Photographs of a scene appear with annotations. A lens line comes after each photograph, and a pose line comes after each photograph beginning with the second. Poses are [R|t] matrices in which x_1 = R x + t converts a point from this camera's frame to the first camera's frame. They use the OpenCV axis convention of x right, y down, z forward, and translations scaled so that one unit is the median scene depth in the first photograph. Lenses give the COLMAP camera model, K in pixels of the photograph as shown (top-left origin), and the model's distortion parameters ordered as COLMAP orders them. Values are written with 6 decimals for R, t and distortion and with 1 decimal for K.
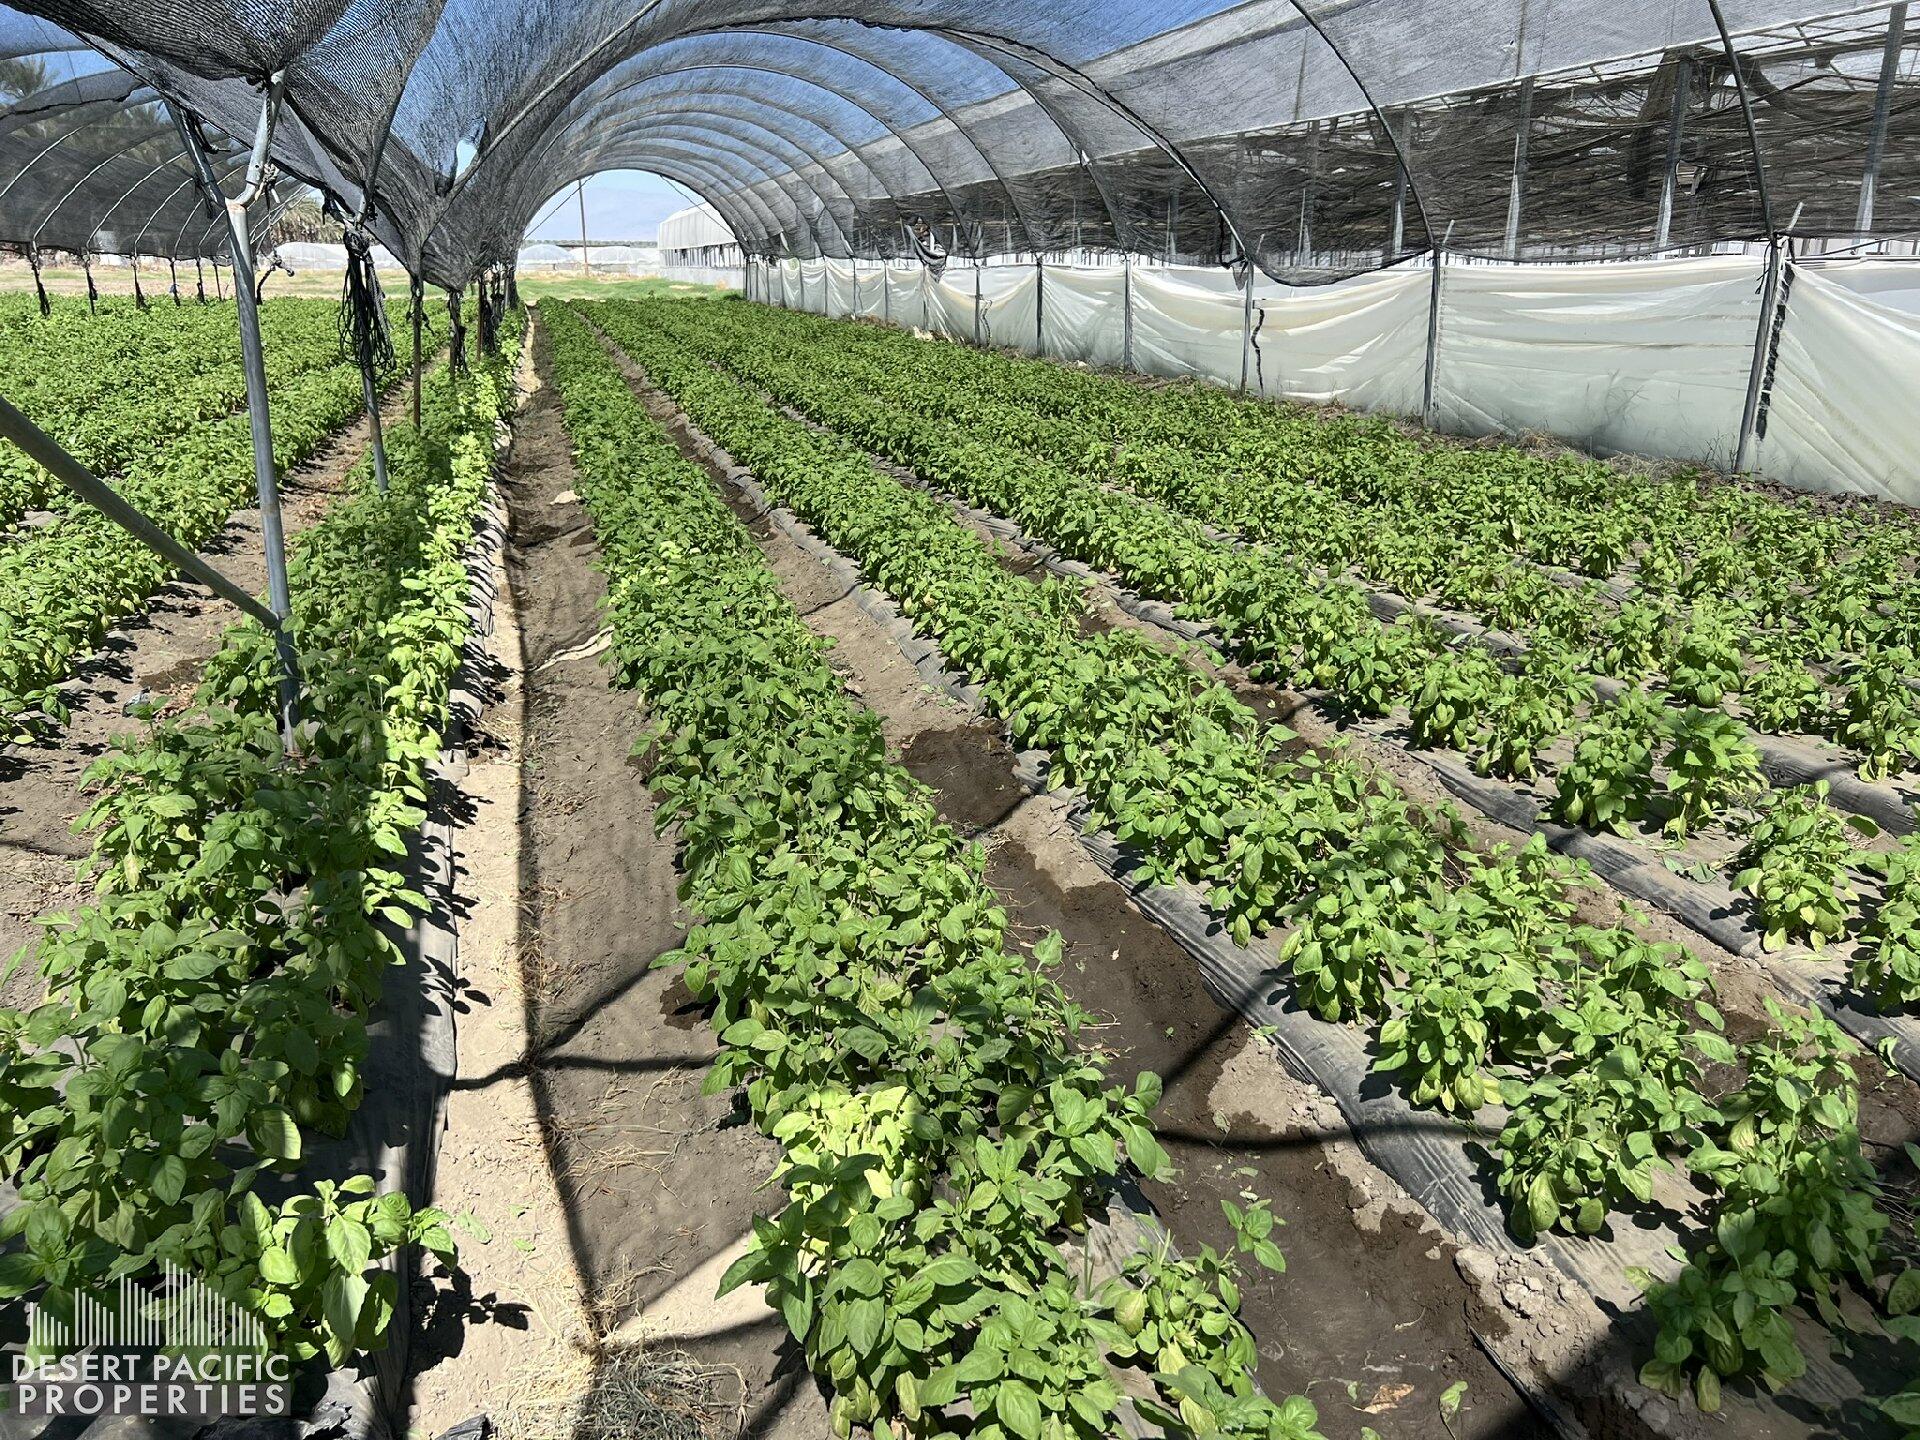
lens RADIAL K [[1453.8, 0, 960.5], [0, 1453.8, 724.9], [0, 0, 1]] dist [0.042965, -0.047020]
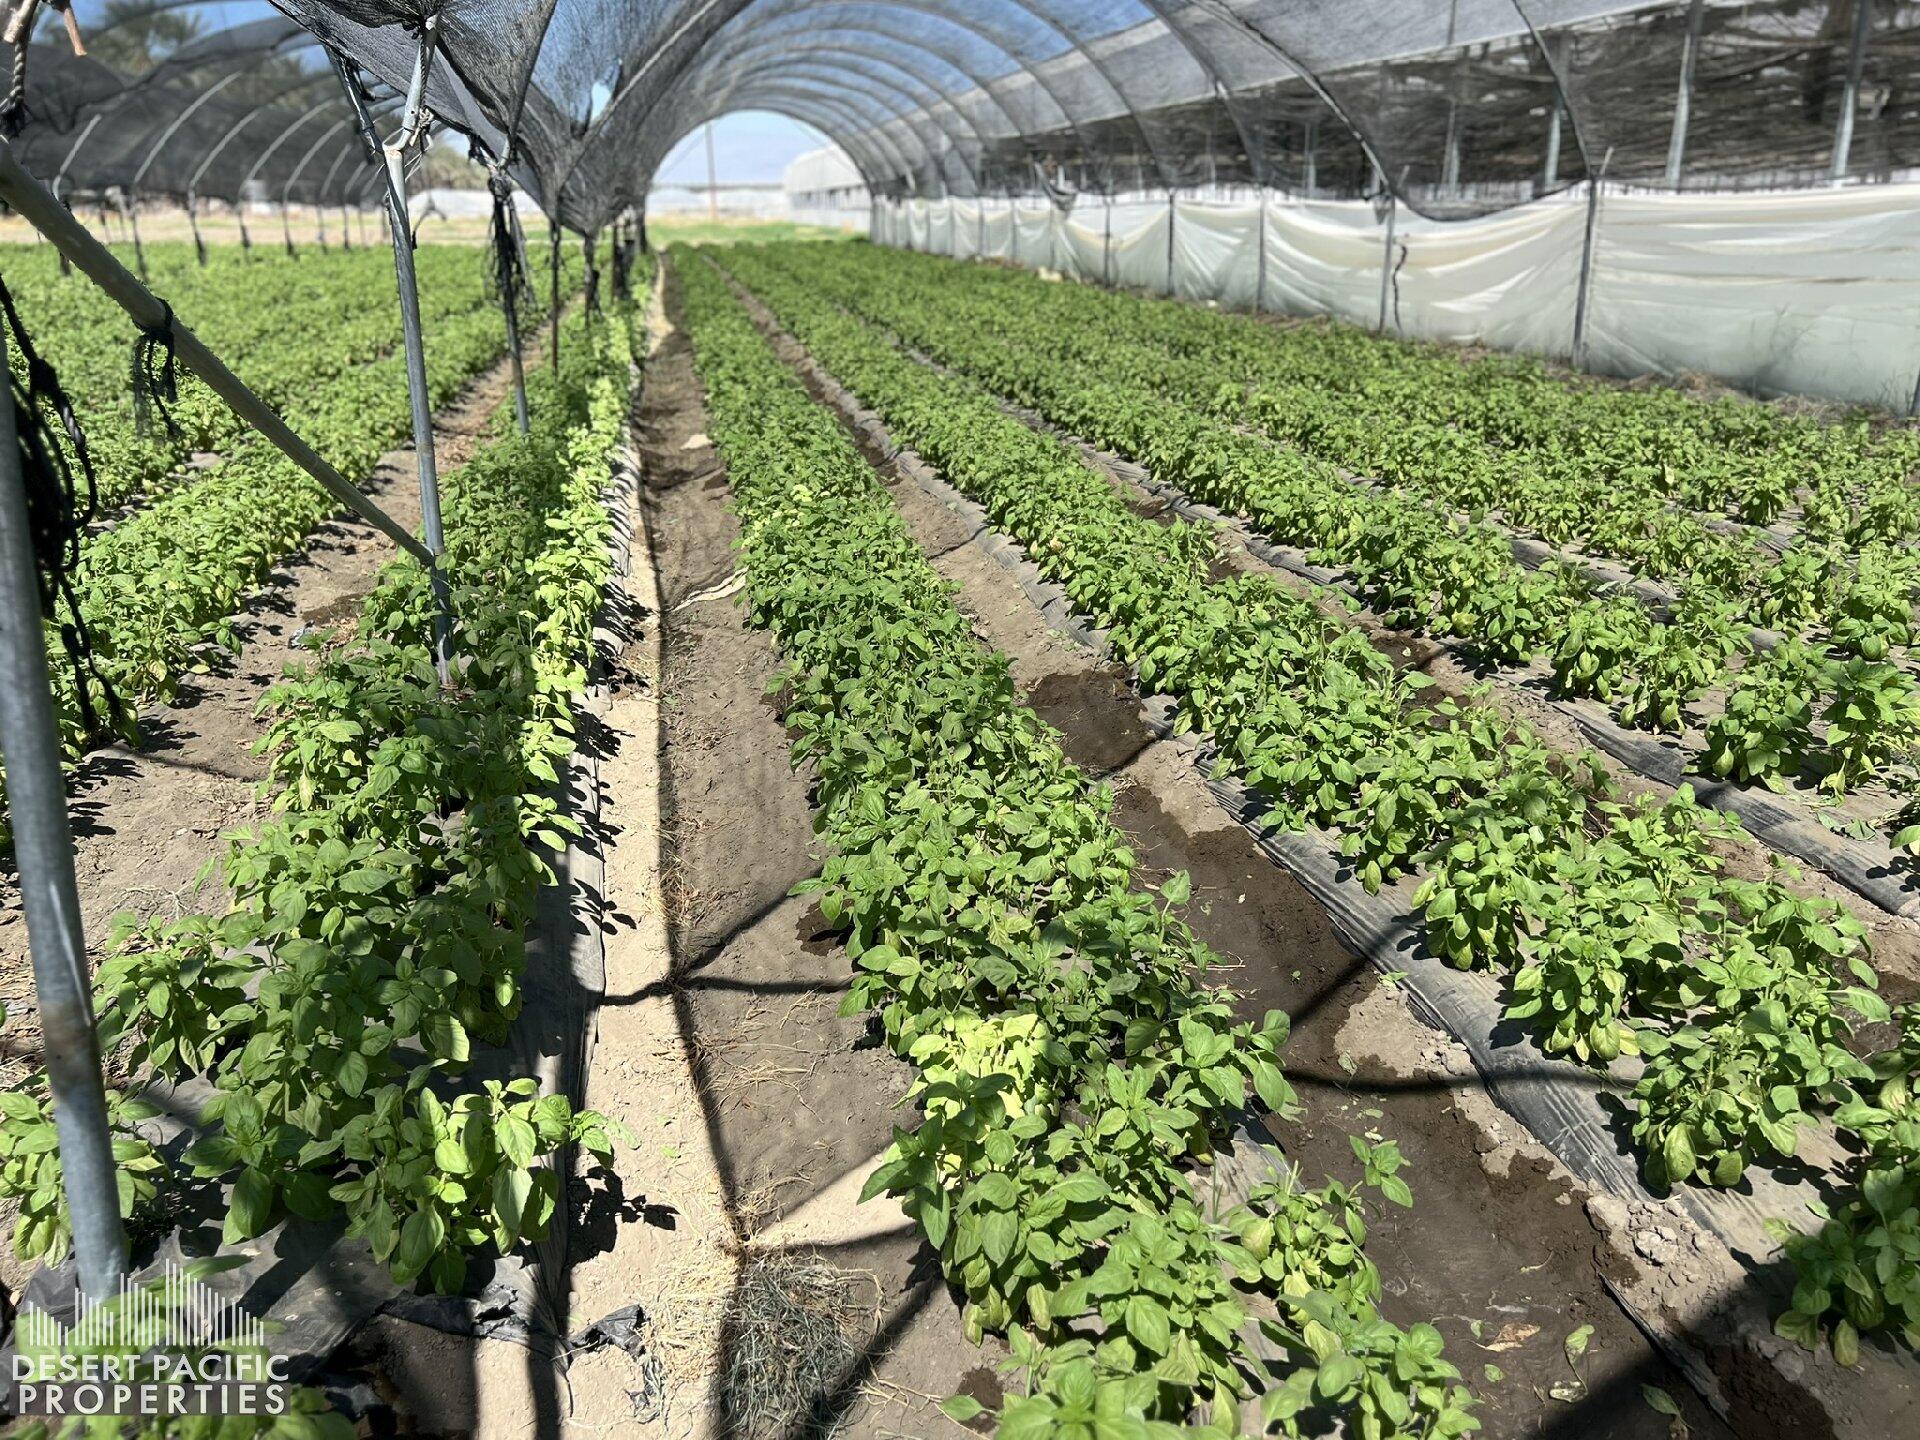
lens RADIAL K [[1450.7, 0, 956.8], [0, 1450.7, 739.5], [0, 0, 1]] dist [0.049805, -0.057374]
pose [[0.996379, 0.018544, -0.082981, -0.009070], [-0.014704, 0.998803, 0.046648, 0.005493], [0.083747, -0.045259, 0.995459, -0.010612]]
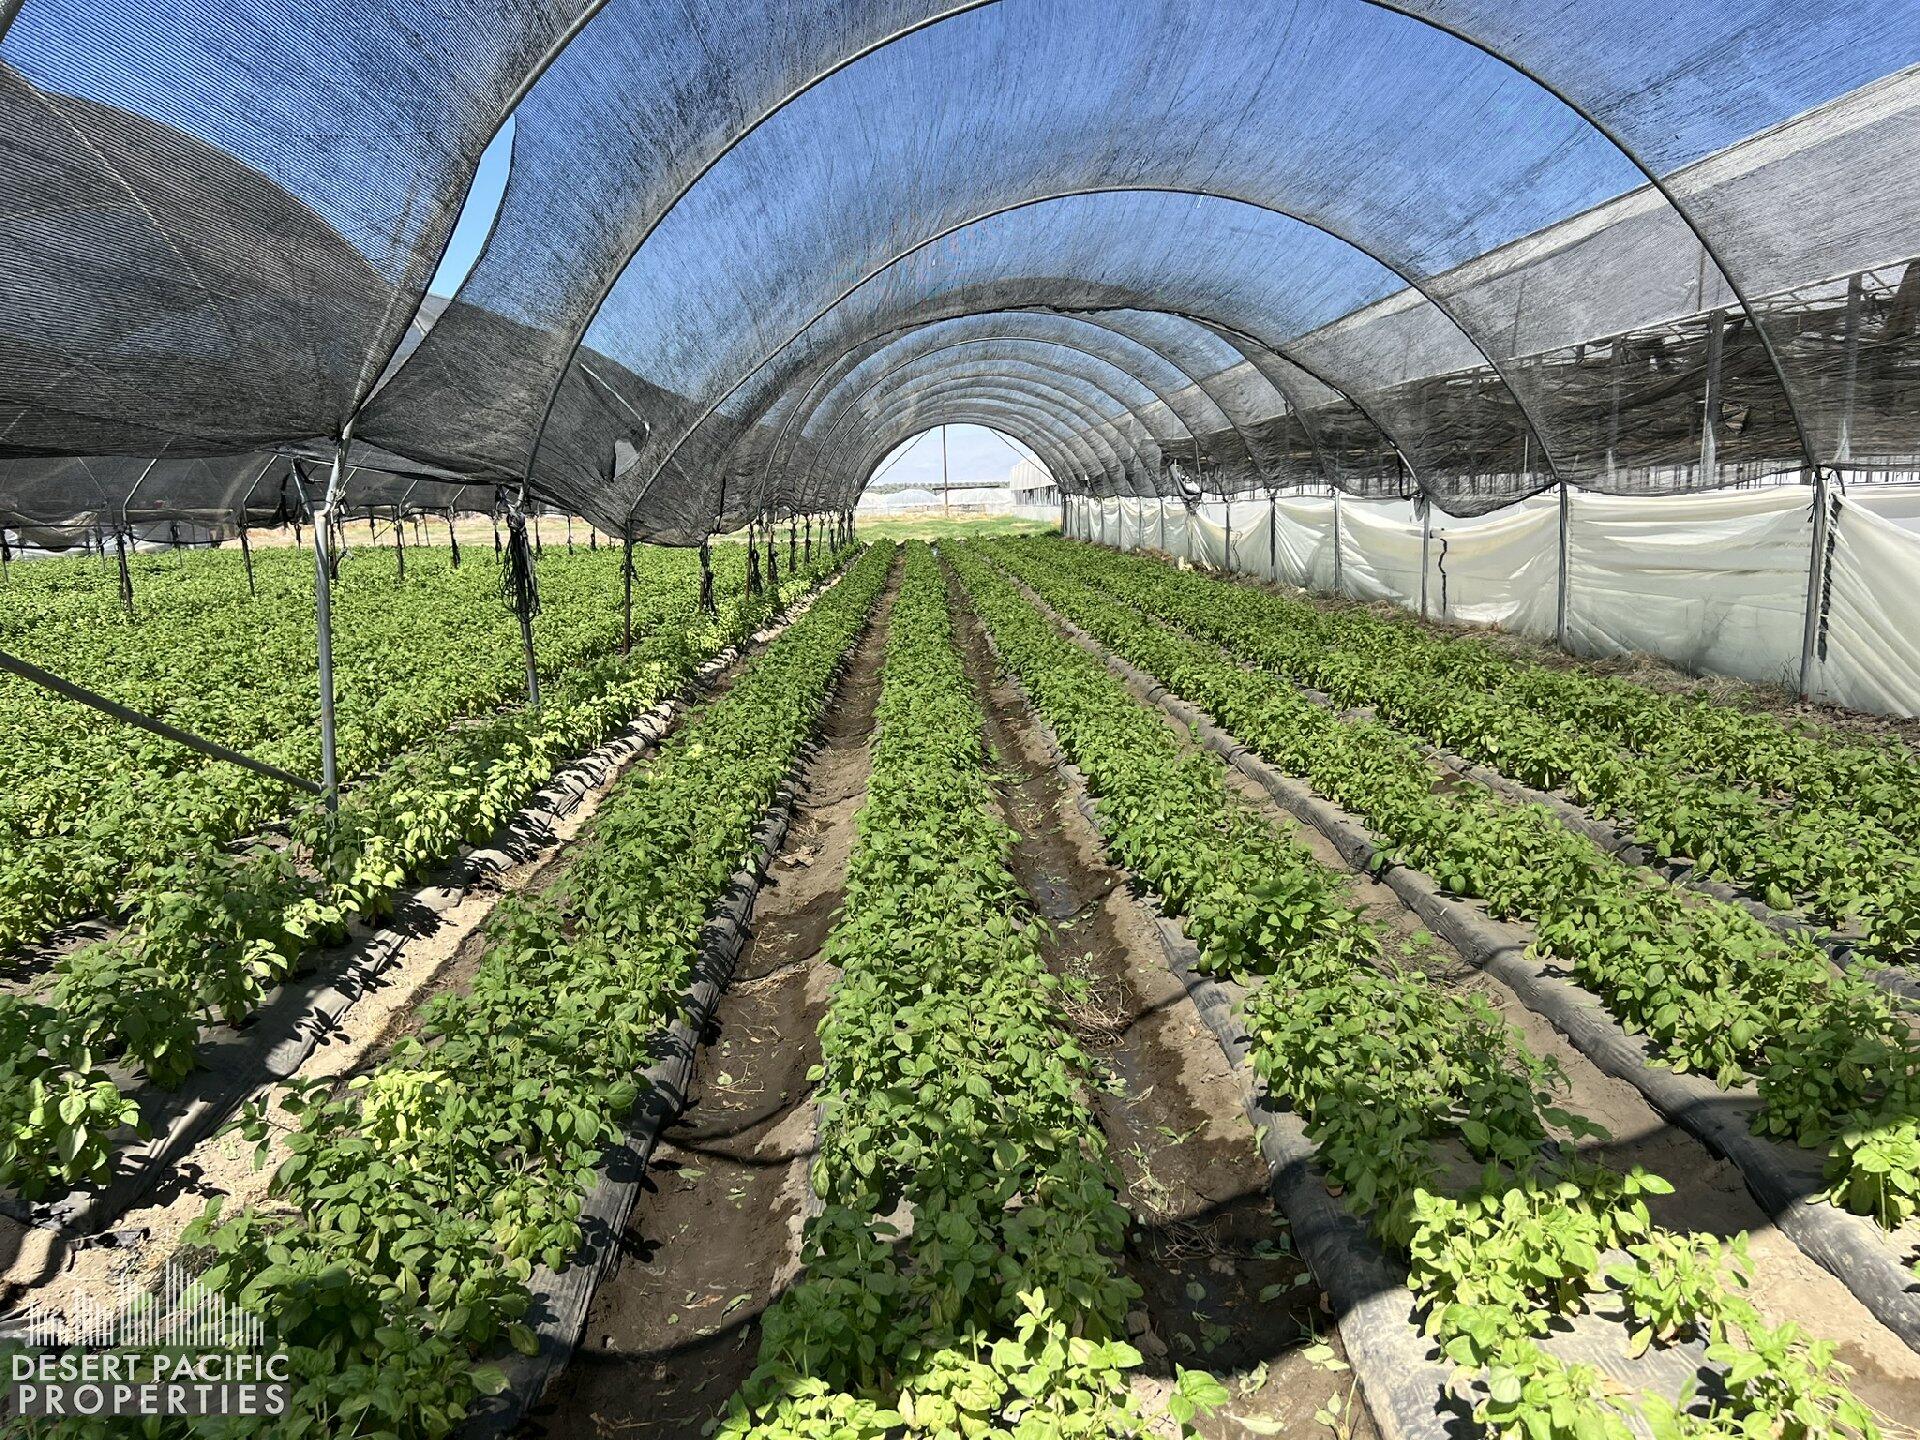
lens RADIAL K [[1440.1, 0, 943.3], [0, 1440.1, 760.6], [0, 0, 1]] dist [0.056236, -0.063587]
pose [[0.968314, 0.013320, -0.249381, 0.636451], [-0.044456, 0.991822, -0.119640, 0.058159], [0.245748, 0.126935, 0.960987, -0.307906]]
